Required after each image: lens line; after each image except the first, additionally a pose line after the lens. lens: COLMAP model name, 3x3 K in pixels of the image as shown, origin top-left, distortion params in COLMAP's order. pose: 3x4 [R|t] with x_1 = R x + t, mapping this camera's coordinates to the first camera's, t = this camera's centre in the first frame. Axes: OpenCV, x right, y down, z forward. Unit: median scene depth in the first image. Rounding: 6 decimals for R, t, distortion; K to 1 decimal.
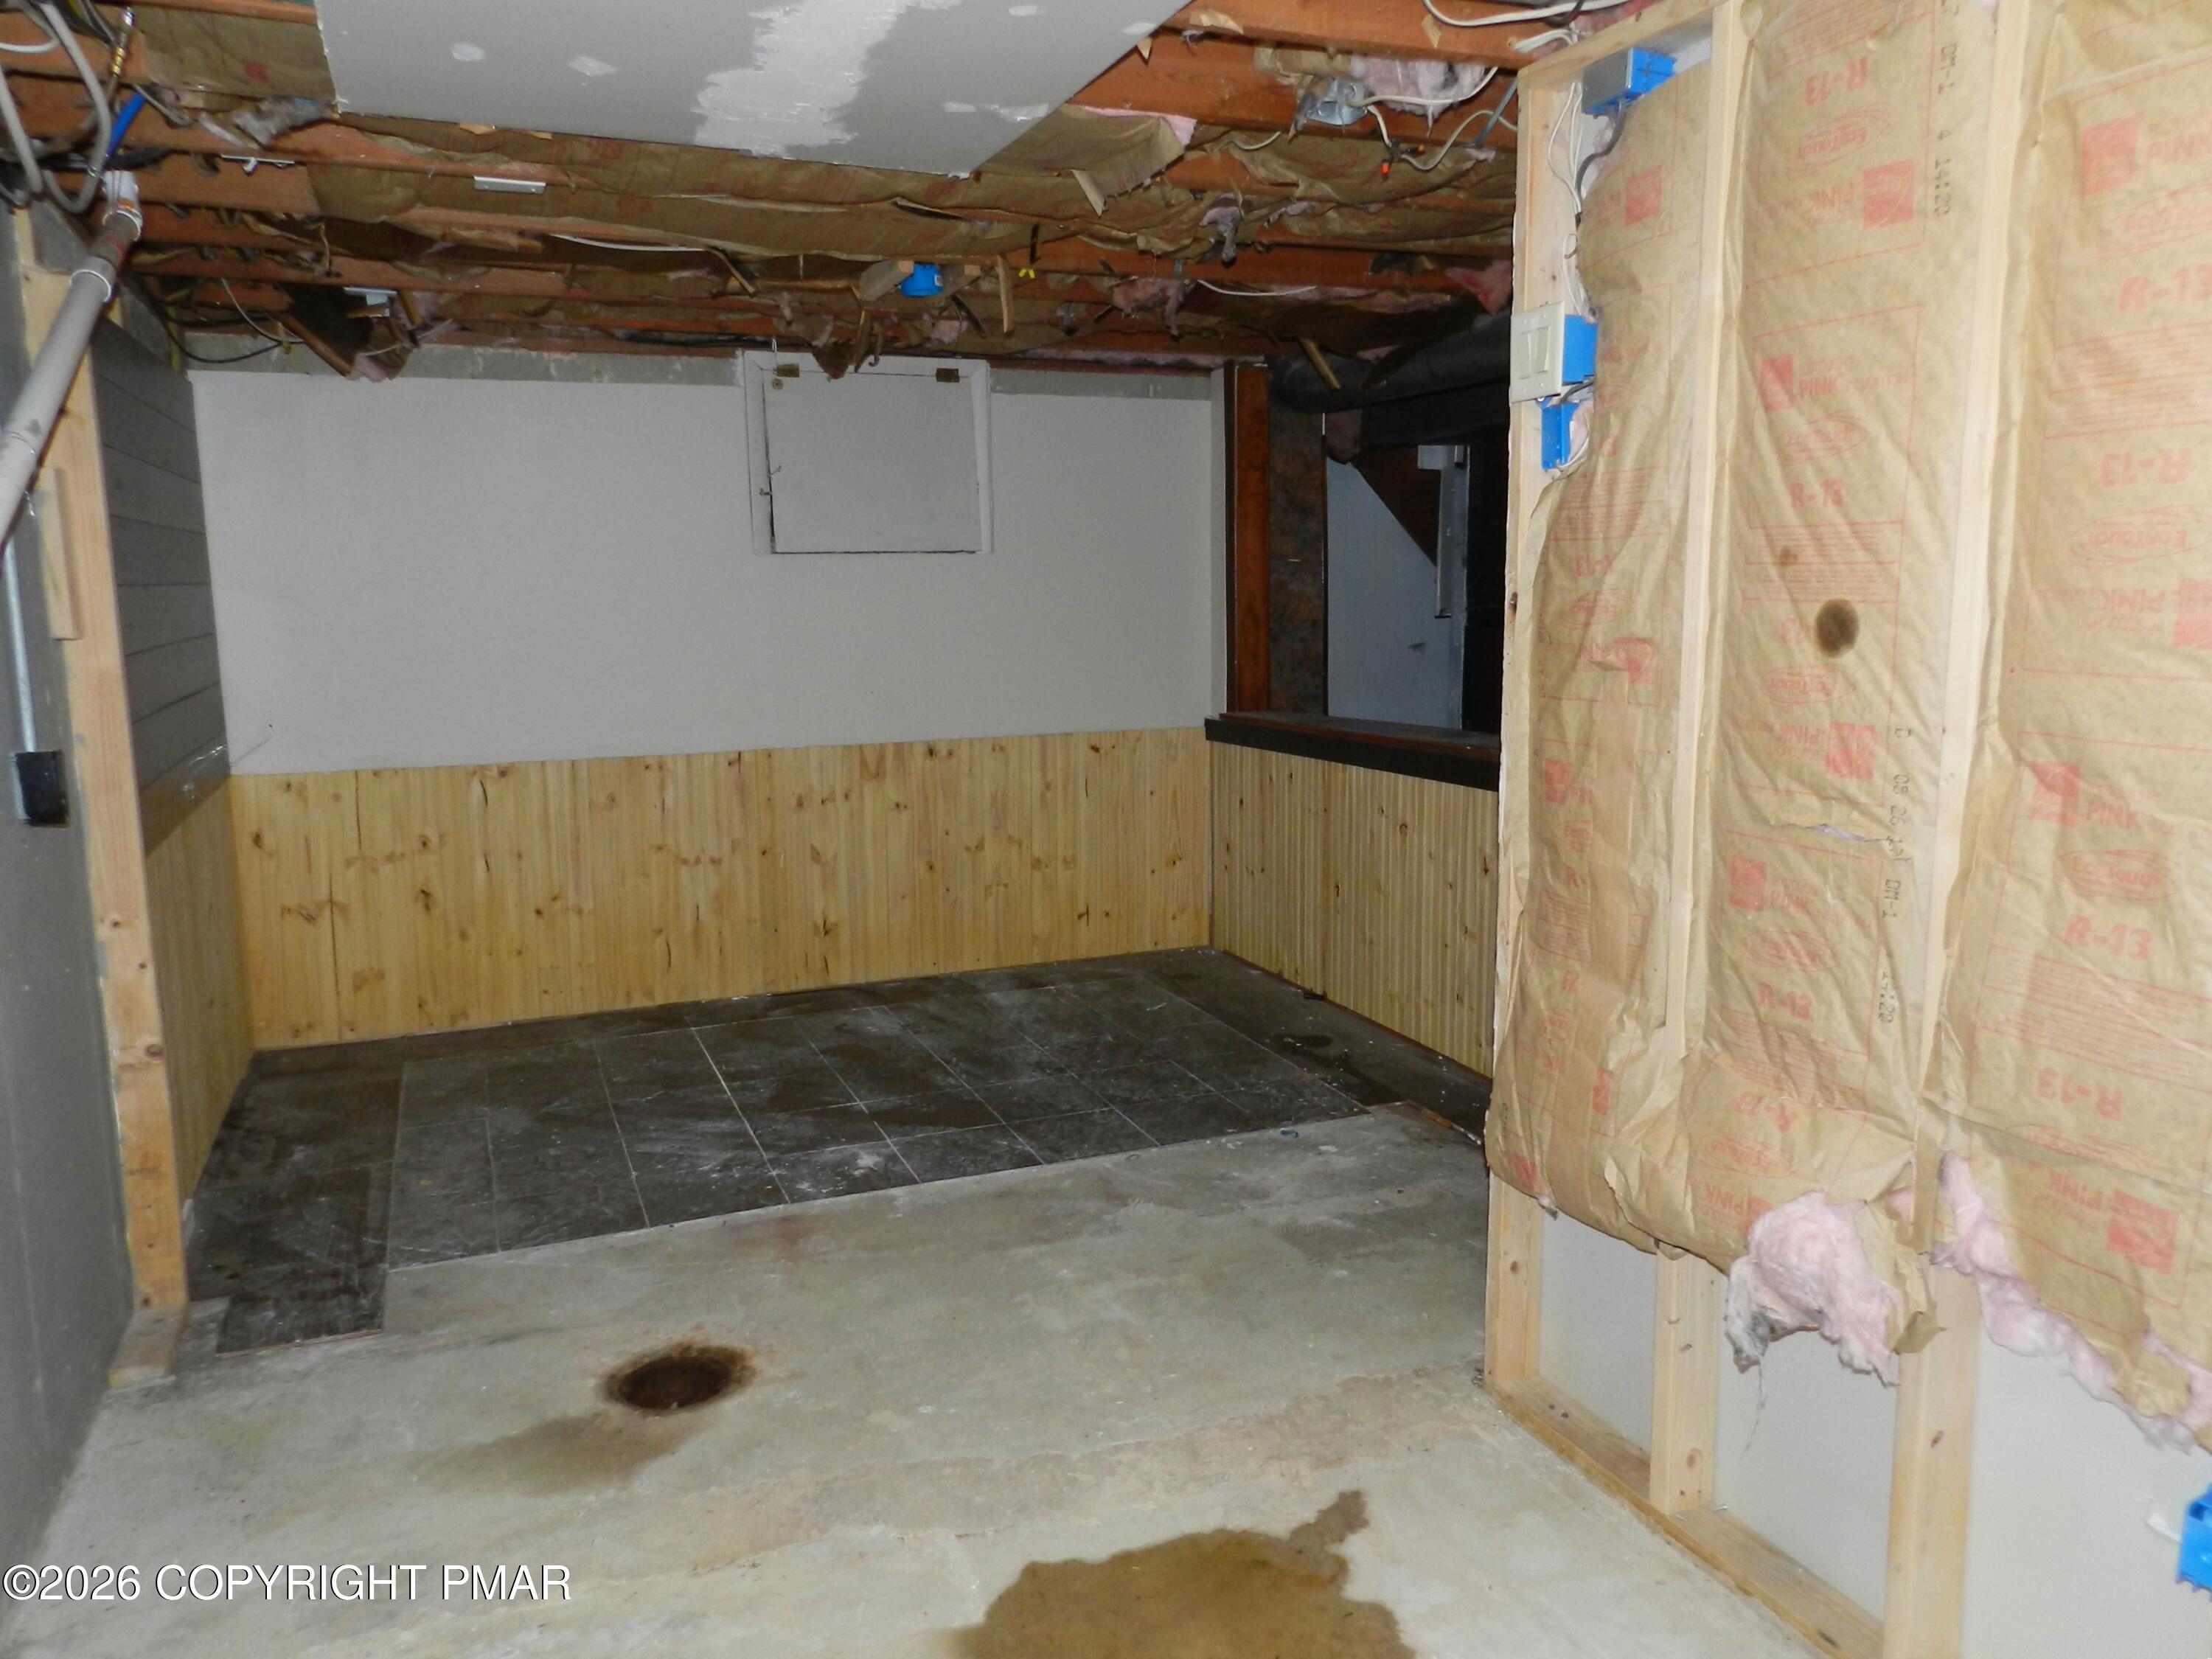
lens RADIAL K [[1567.3, 0, 1100.6], [0, 1567.3, 832.9], [0, 0, 1]] dist [0.025900, -0.001472]
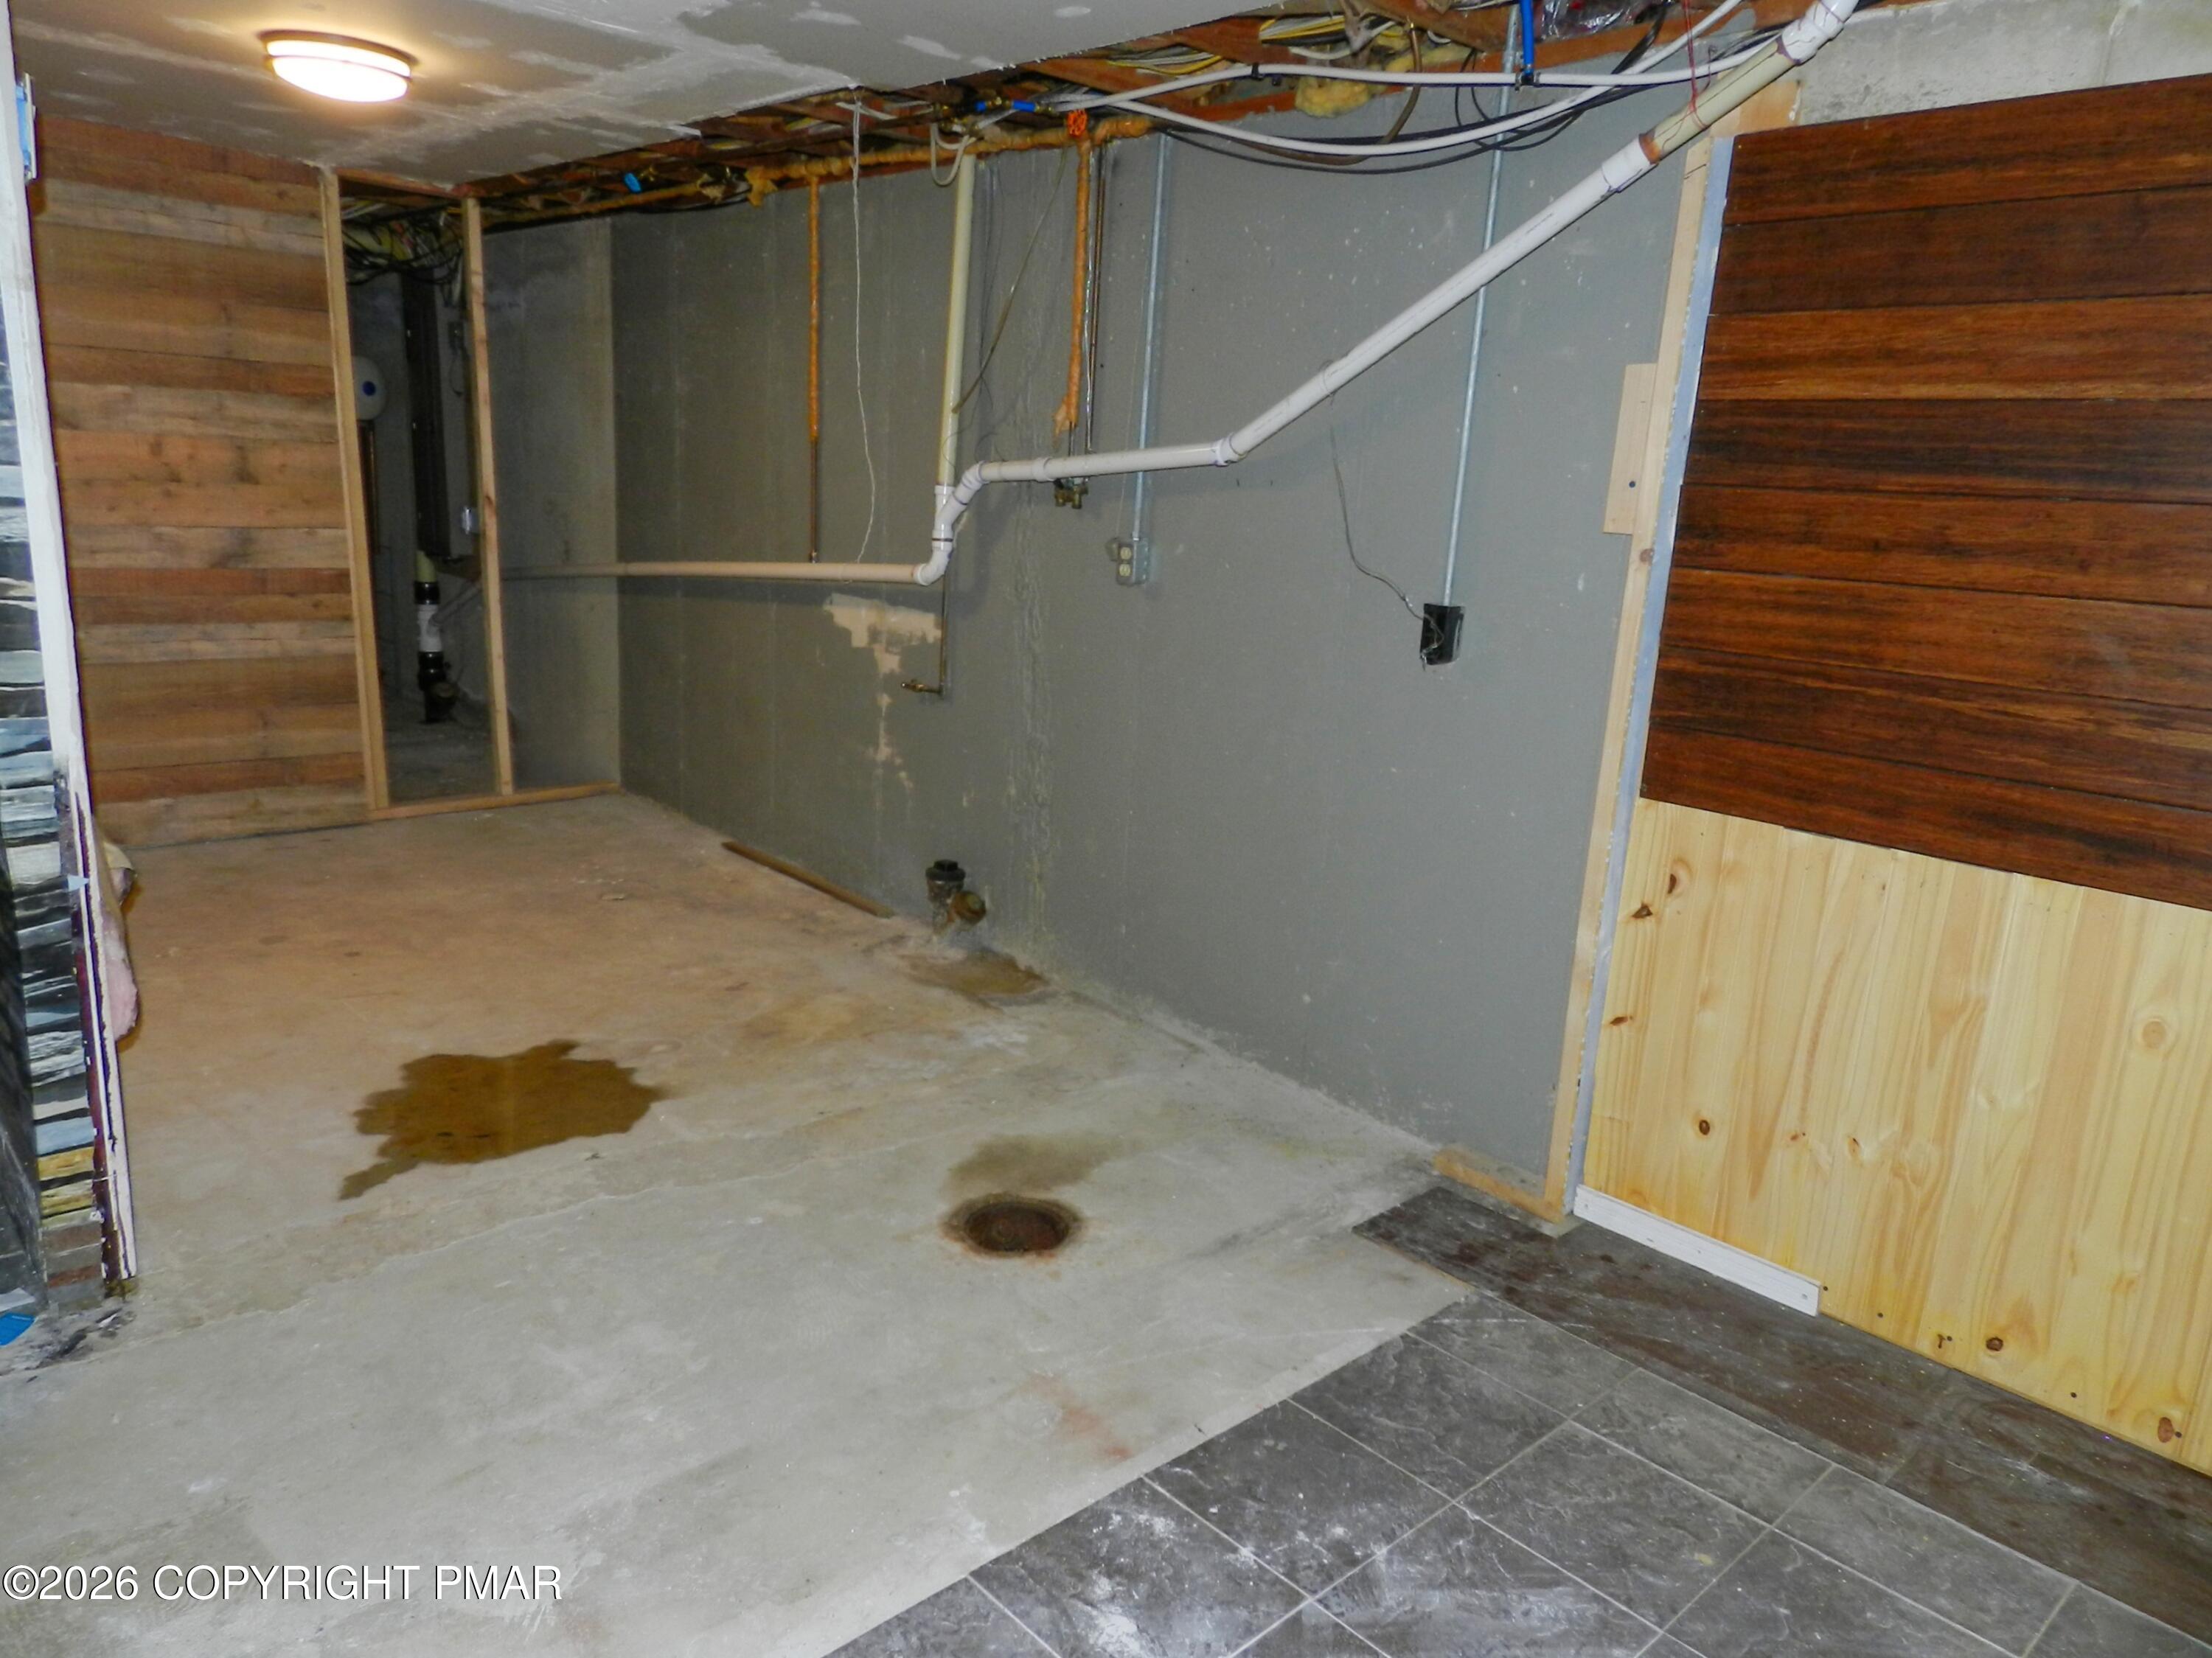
lens RADIAL K [[1567.2, 0, 1100.6], [0, 1567.2, 832.3], [0, 0, 1]] dist [0.025900, -0.001472]
pose [[-0.938502, 0.032515, -0.343739, 0.025033], [-0.103714, 0.923033, 0.370478, -0.276447], [0.329328, 0.383345, -0.862896, 1.782420]]
